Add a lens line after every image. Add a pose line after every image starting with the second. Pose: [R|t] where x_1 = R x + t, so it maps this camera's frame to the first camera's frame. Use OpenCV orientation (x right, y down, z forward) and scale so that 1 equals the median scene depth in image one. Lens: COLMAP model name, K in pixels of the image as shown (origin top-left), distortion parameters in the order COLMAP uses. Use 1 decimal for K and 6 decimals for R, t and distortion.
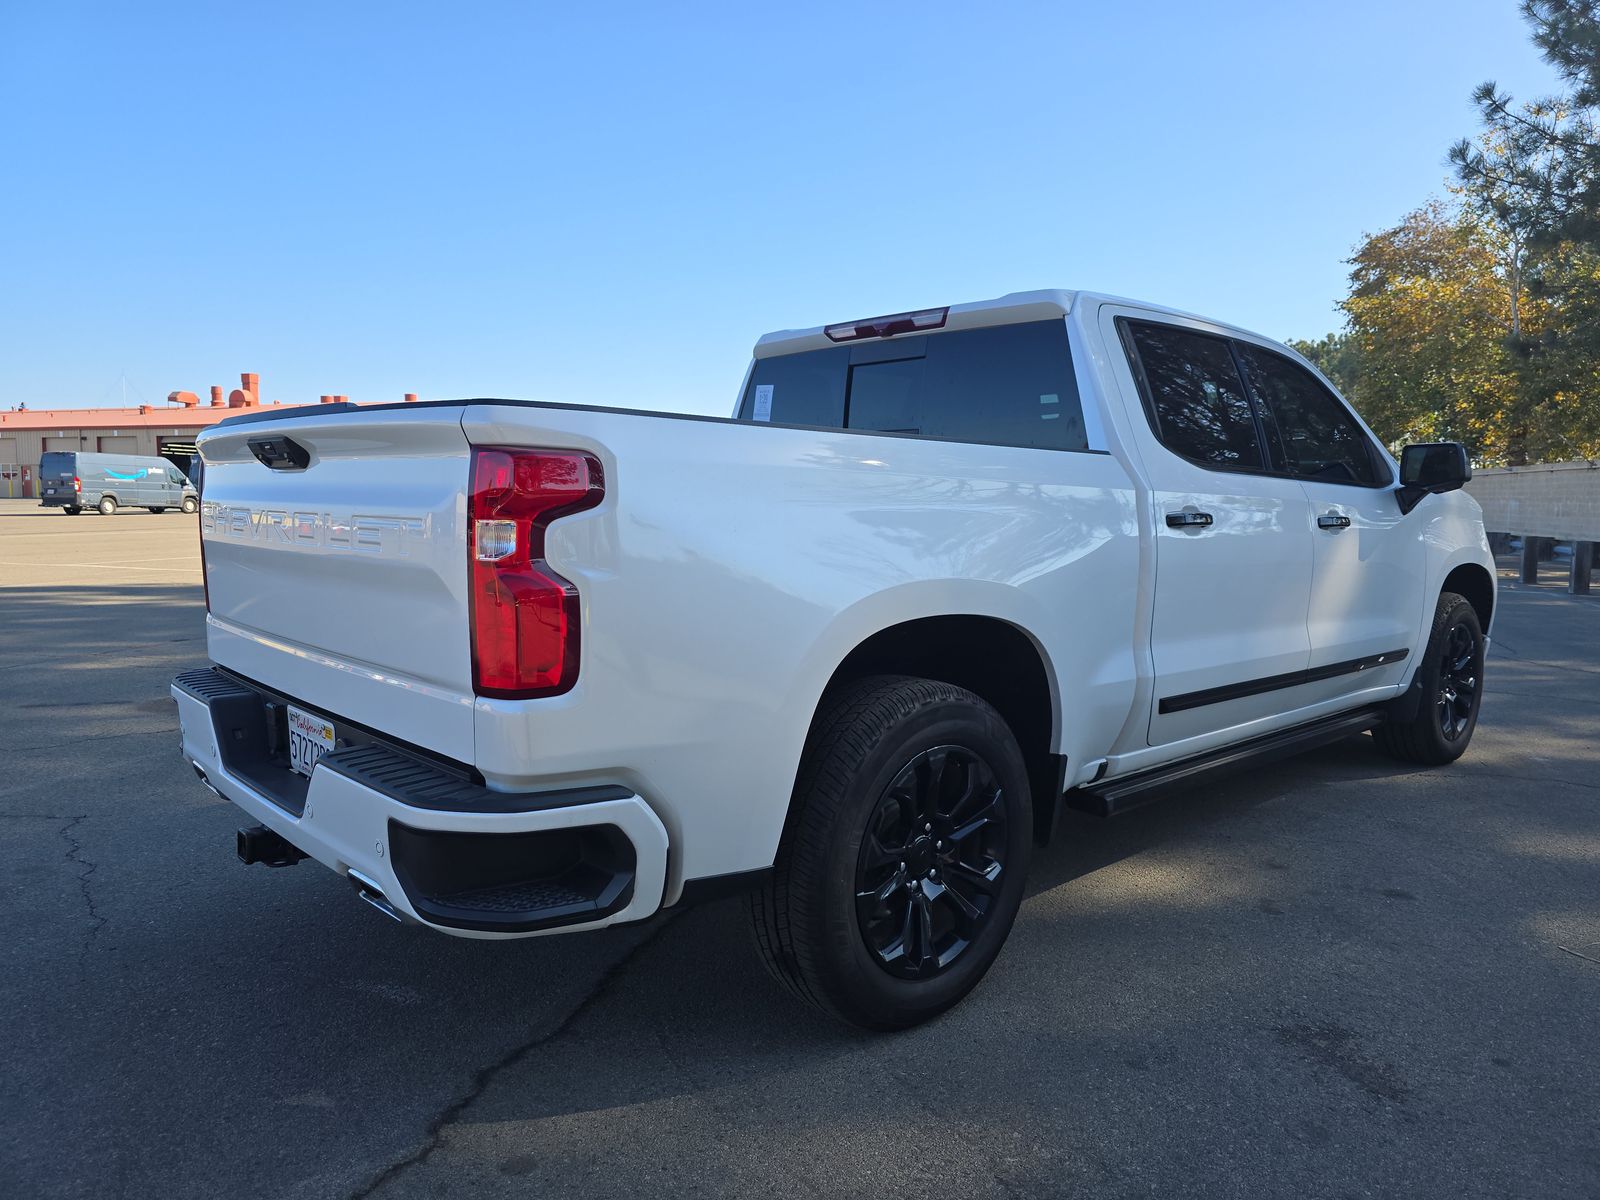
lens RADIAL K [[1097.1, 0, 800.0], [0, 1097.1, 600.0], [0, 0, 1]] dist [0.056341, -0.046611]
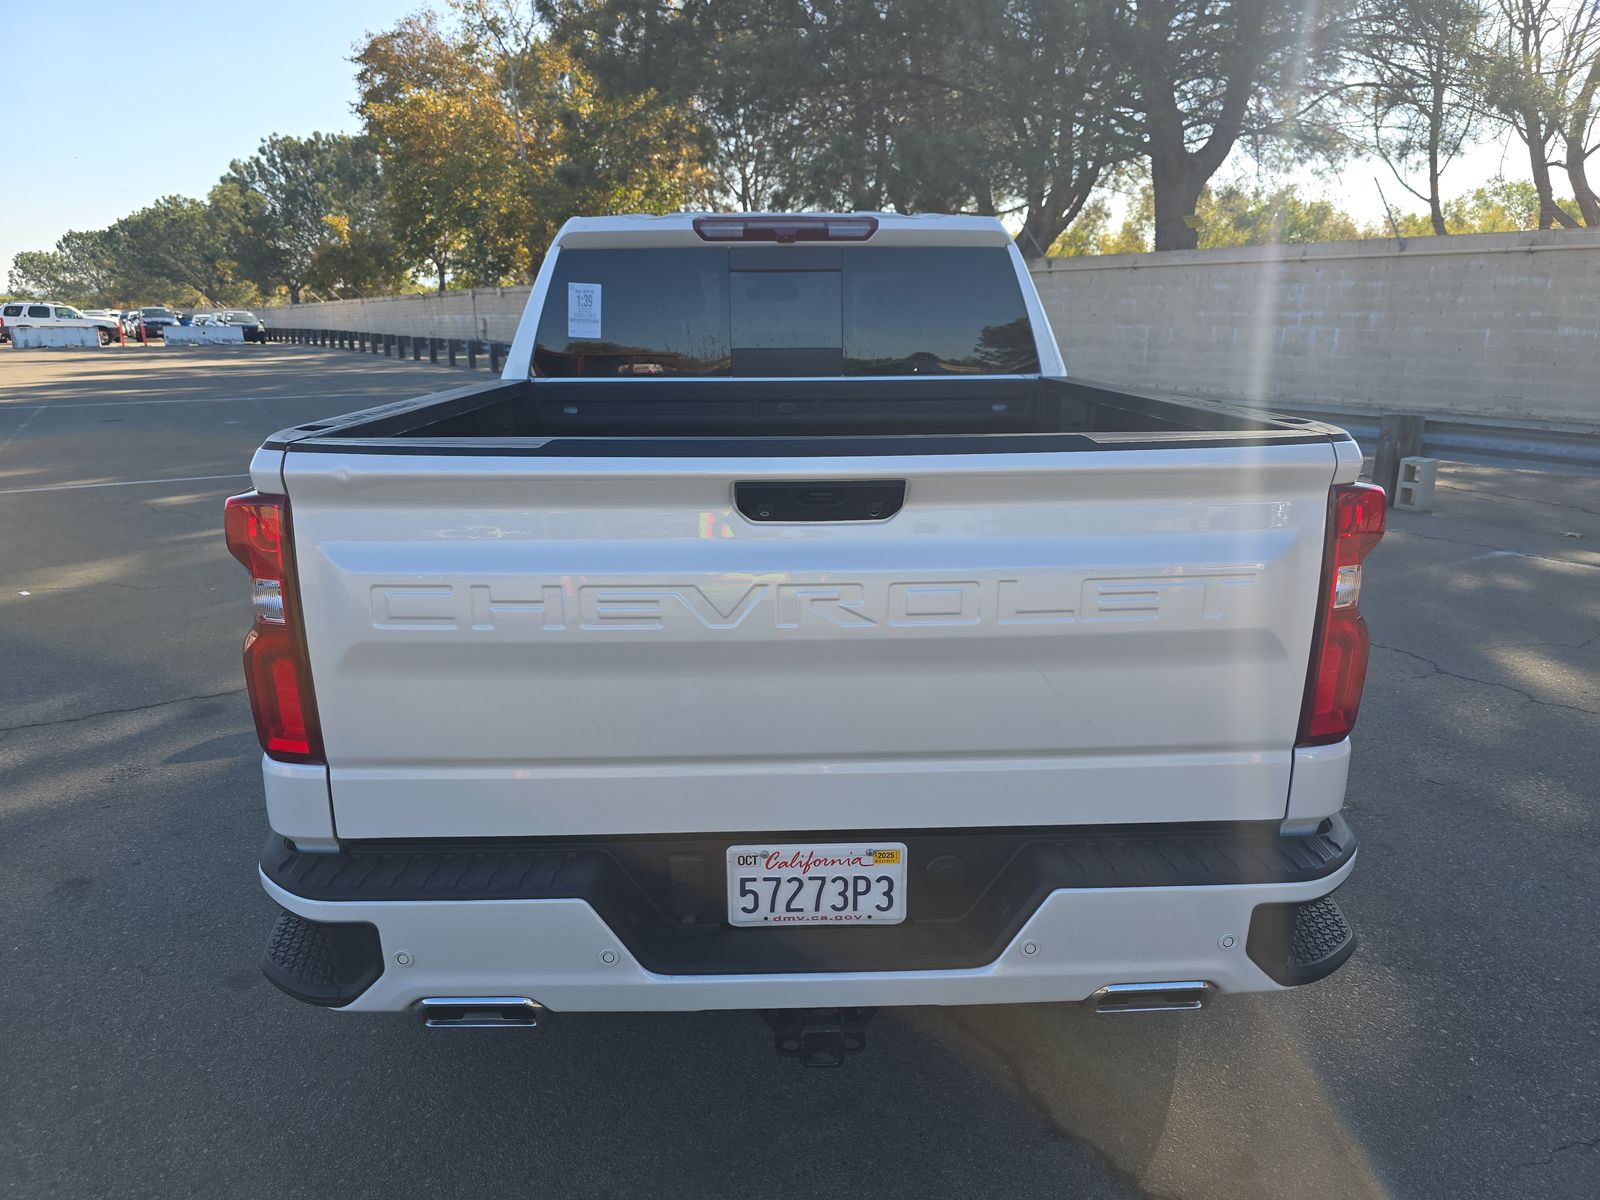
lens RADIAL K [[1097.1, 0, 800.0], [0, 1097.1, 600.0], [0, 0, 1]] dist [0.056341, -0.046611]
pose [[0.657473, -0.209436, 0.723786, -0.059376], [0.084068, 0.974985, 0.205757, -0.012751], [-0.748774, -0.074432, 0.658633, 0.033845]]
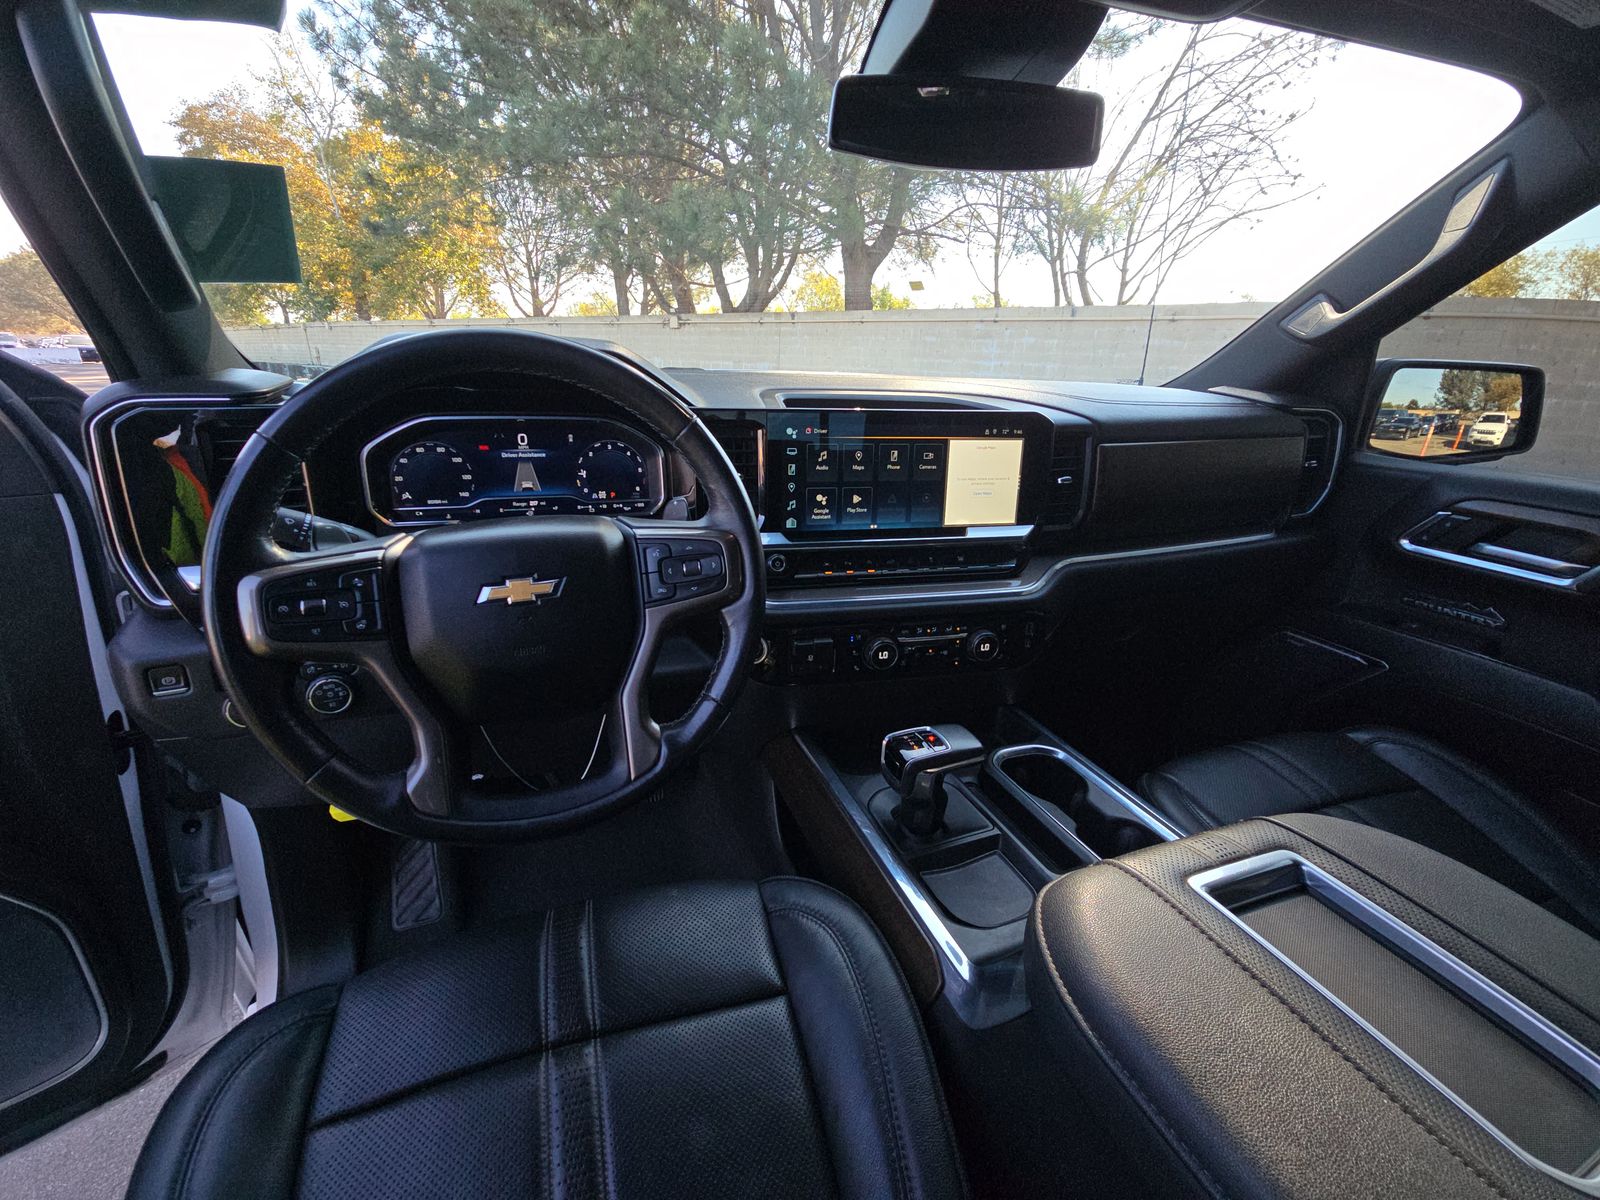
lens RADIAL K [[650.6, 0, 788.9], [0, 650.6, 592.4], [0, 0, 1]] dist [0.006509, -0.007661]
pose [[0.401825, -0.313398, 0.860418, 0.023002], [0.062129, 0.946777, 0.315838, -0.015996], [-0.913607, -0.073455, 0.399909, 0.119702]]
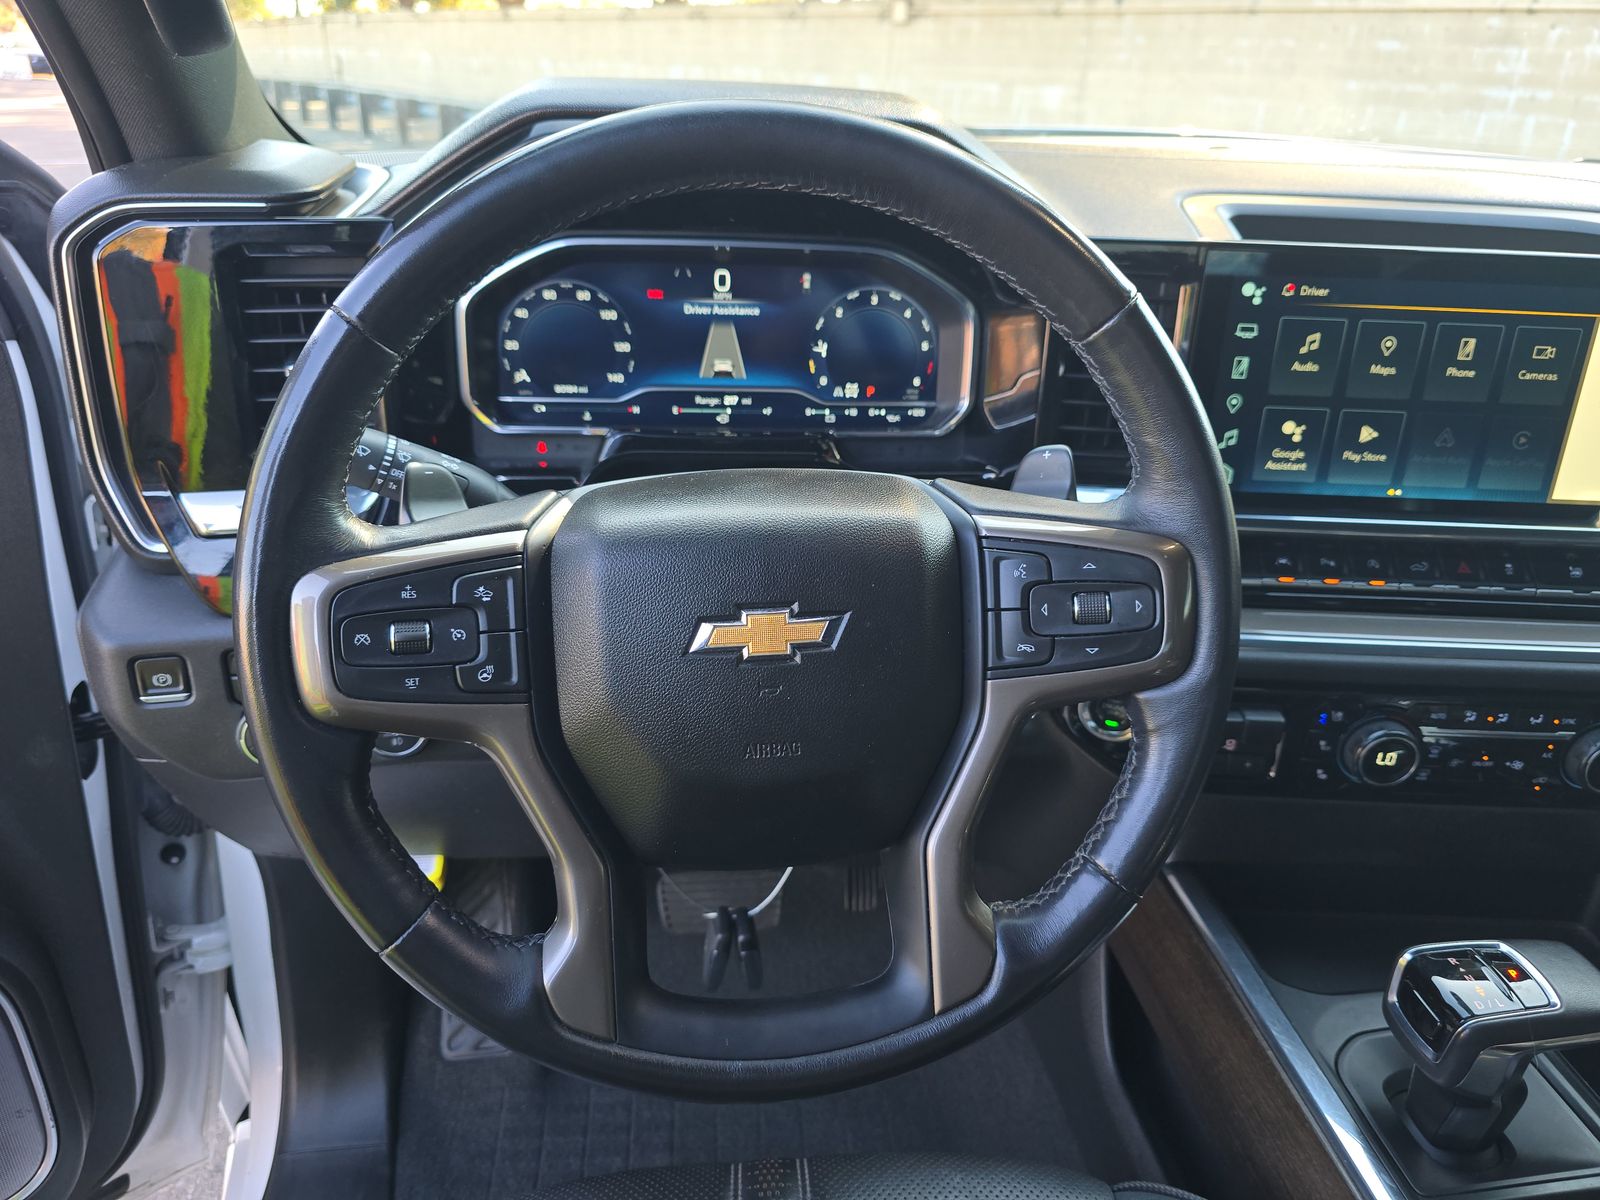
lens RADIAL K [[1097.7, 0, 794.1], [0, 1097.7, 590.6], [0, 0, 1]] dist [0.016579, -0.026959]
pose [[0.606063, -0.338451, 0.719818, 0.024780], [0.048934, 0.919108, 0.390955, -0.017440], [-0.793910, -0.201720, 0.573599, 0.124560]]
